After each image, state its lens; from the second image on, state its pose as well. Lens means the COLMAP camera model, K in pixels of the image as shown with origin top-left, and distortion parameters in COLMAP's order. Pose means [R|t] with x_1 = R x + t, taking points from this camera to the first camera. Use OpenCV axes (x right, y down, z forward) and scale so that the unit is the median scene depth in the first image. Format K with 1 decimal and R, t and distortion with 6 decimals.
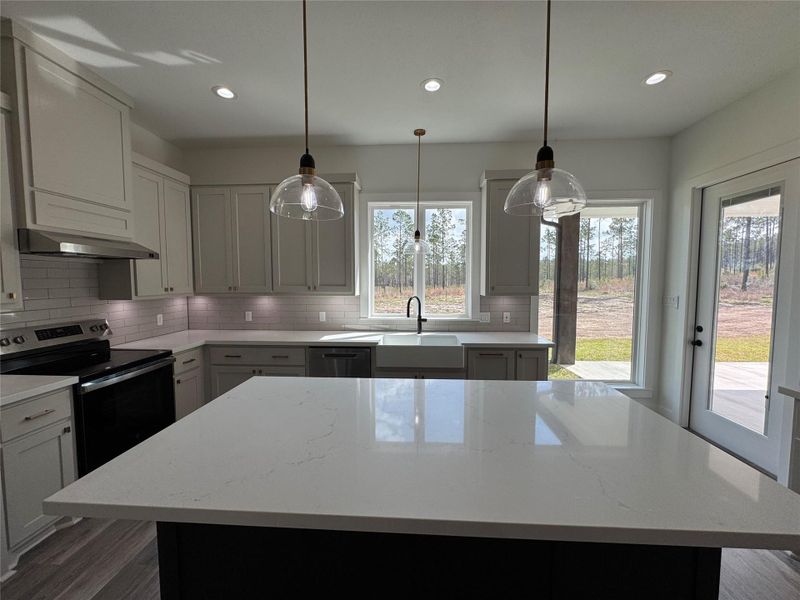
lens RADIAL K [[319.5, 0, 399.9], [0, 319.5, 296.4], [0, 0, 1]] dist [-0.002115, -0.000218]
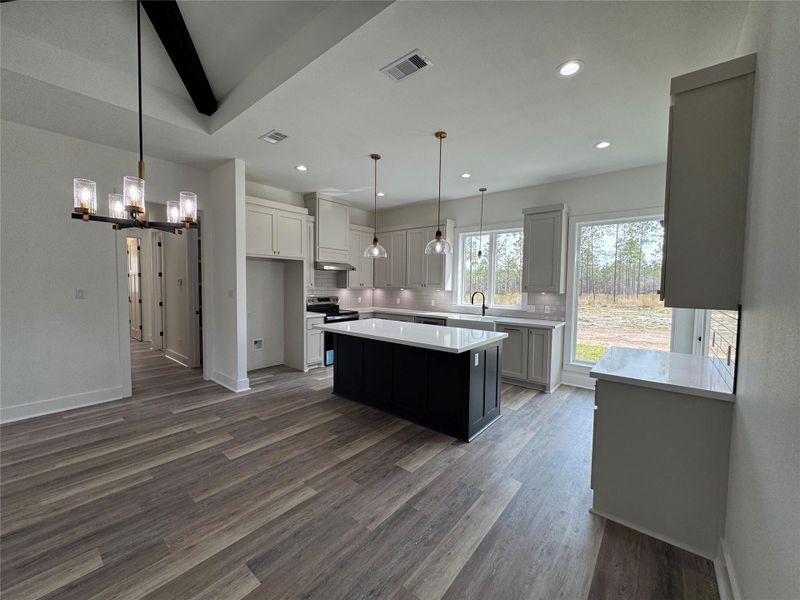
lens RADIAL K [[319.5, 0, 396.7], [0, 319.5, 297.3], [0, 0, 1]] dist [-0.002115, -0.000218]
pose [[0.801539, 0.037567, -0.596761, 0.743700], [-0.045640, 0.998957, 0.001584, 0.048459], [0.596198, 0.025966, 0.802417, -0.569788]]
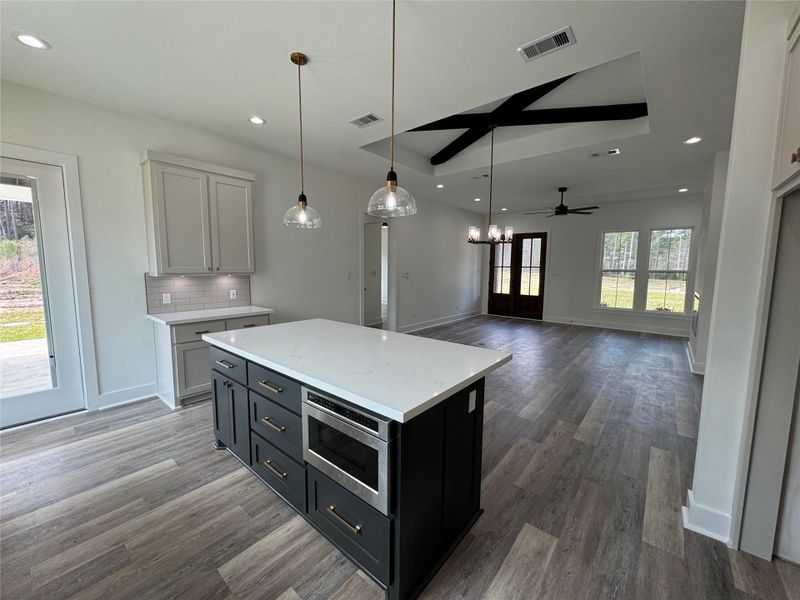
lens RADIAL K [[319.5, 0, 399.8], [0, 319.5, 298.2], [0, 0, 1]] dist [-0.002115, -0.000218]
pose [[-0.803100, -0.064544, 0.592339, -0.515044], [0.025996, 0.989374, 0.143052, -0.037288], [-0.595277, 0.130284, -0.792888, 0.940342]]
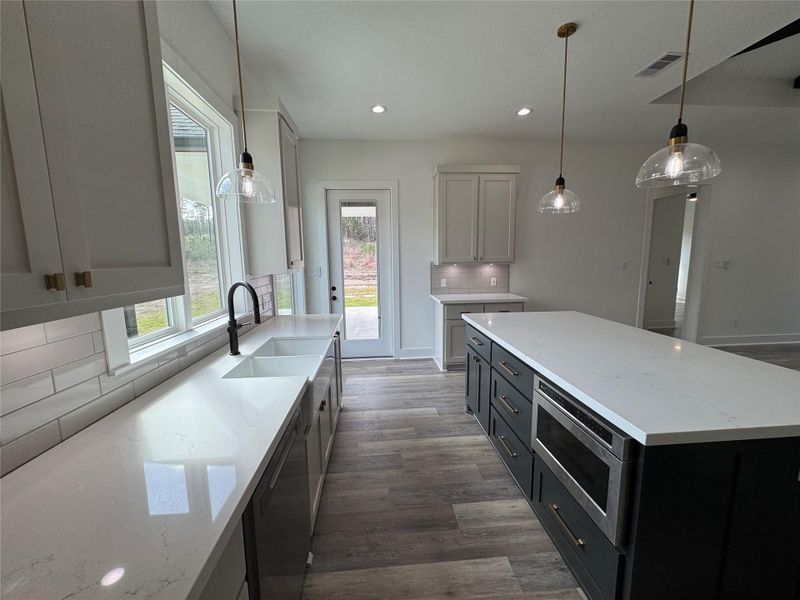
lens RADIAL K [[319.5, 0, 398.9], [0, 319.5, 298.2], [0, 0, 1]] dist [-0.002115, -0.000218]
pose [[-0.136117, -0.123914, 0.982913, -0.553961], [0.067163, 0.988710, 0.133946, -0.031093], [-0.988413, 0.084248, -0.126258, 0.913445]]
